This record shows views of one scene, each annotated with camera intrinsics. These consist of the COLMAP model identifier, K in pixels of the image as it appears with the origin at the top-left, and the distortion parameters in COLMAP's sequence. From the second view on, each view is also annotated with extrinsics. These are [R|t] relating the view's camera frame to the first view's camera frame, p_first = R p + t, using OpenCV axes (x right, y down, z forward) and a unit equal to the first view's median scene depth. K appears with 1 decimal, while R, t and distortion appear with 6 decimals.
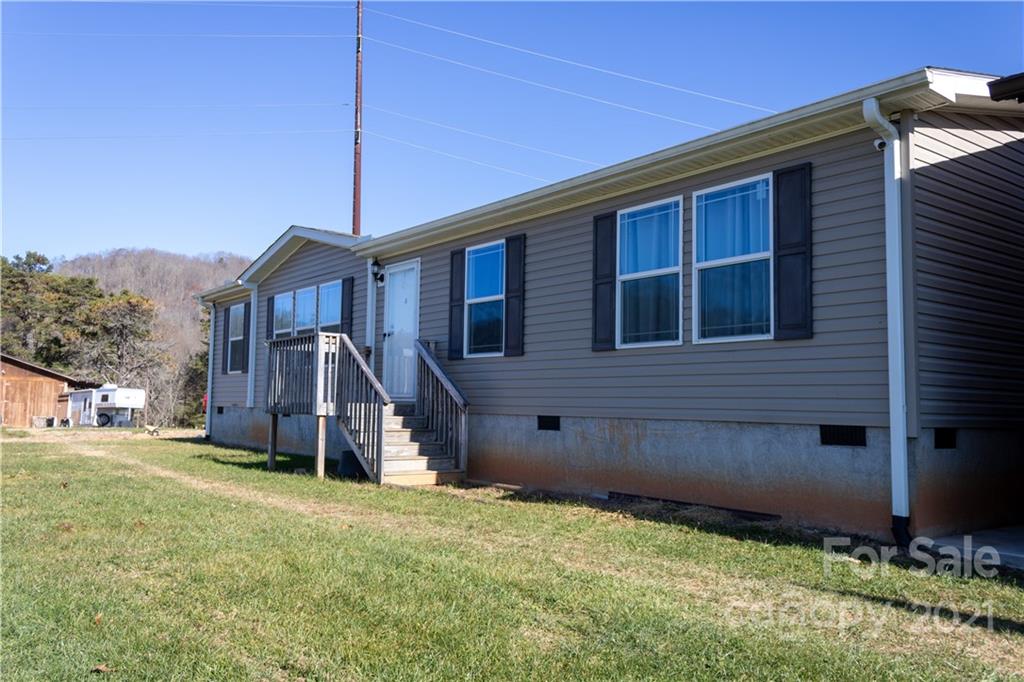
lens RADIAL K [[834.0, 0, 508.9], [0, 834.0, 345.4], [0, 0, 1]] dist [0.047832, -0.010502]
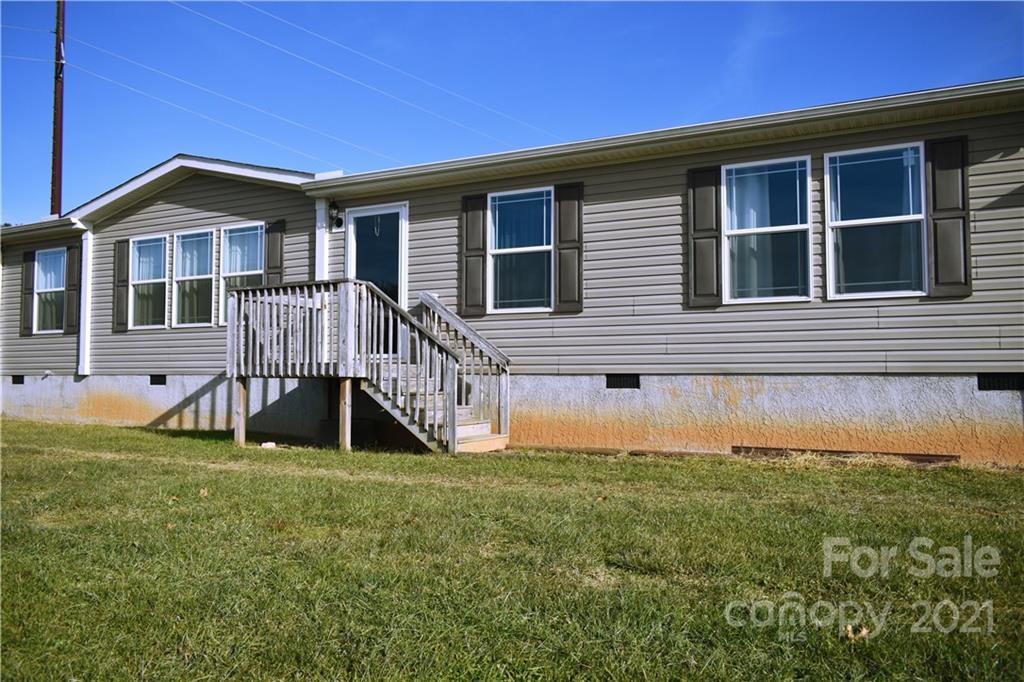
lens RADIAL K [[807.7, 0, 511.8], [0, 807.7, 339.2], [0, 0, 1]] dist [-0.018572, 0.007850]
pose [[0.908182, 0.012357, 0.418393, -0.510873], [-0.020442, 0.999681, 0.014848, 0.037784], [-0.418076, -0.022038, 0.908145, 0.235230]]
